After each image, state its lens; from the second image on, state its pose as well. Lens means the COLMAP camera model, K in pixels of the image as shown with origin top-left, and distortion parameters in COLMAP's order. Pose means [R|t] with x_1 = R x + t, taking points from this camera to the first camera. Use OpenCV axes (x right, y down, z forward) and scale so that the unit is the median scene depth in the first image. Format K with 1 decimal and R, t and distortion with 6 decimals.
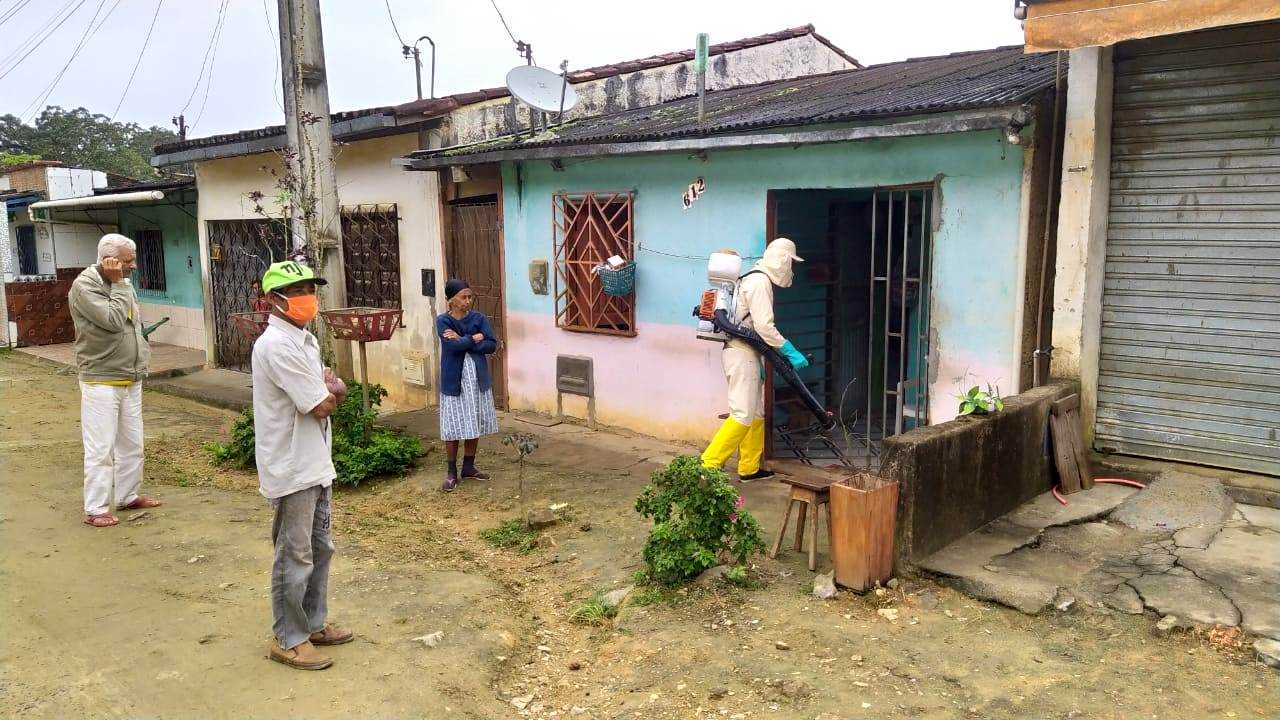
lens RADIAL K [[911.7, 0, 639.2], [0, 911.7, 362.4], [0, 0, 1]] dist [-0.003648, -0.002747]
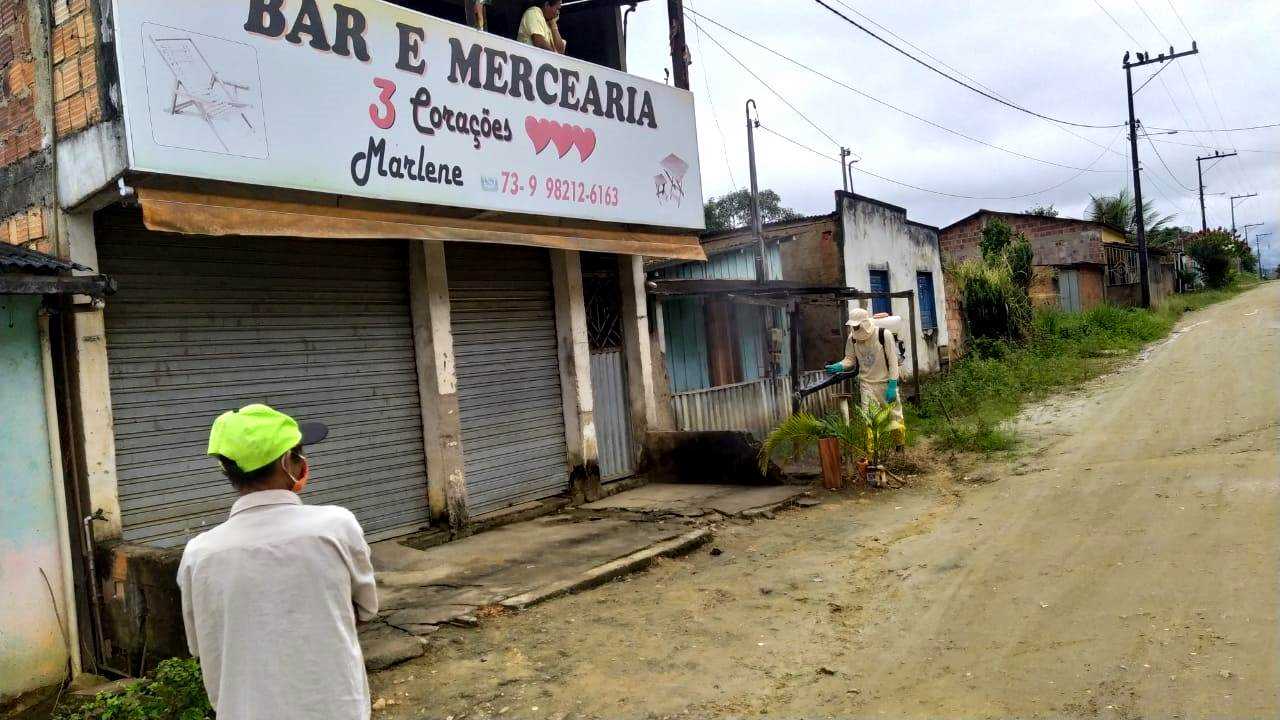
lens RADIAL K [[911.7, 0, 639.5], [0, 911.7, 363.7], [0, 0, 1]] dist [-0.003648, -0.002747]
pose [[-0.084590, 0.012315, 0.996340, -0.648106], [0.226817, 0.973911, 0.007219, -0.050475], [-0.970257, 0.226598, -0.085176, 0.504412]]
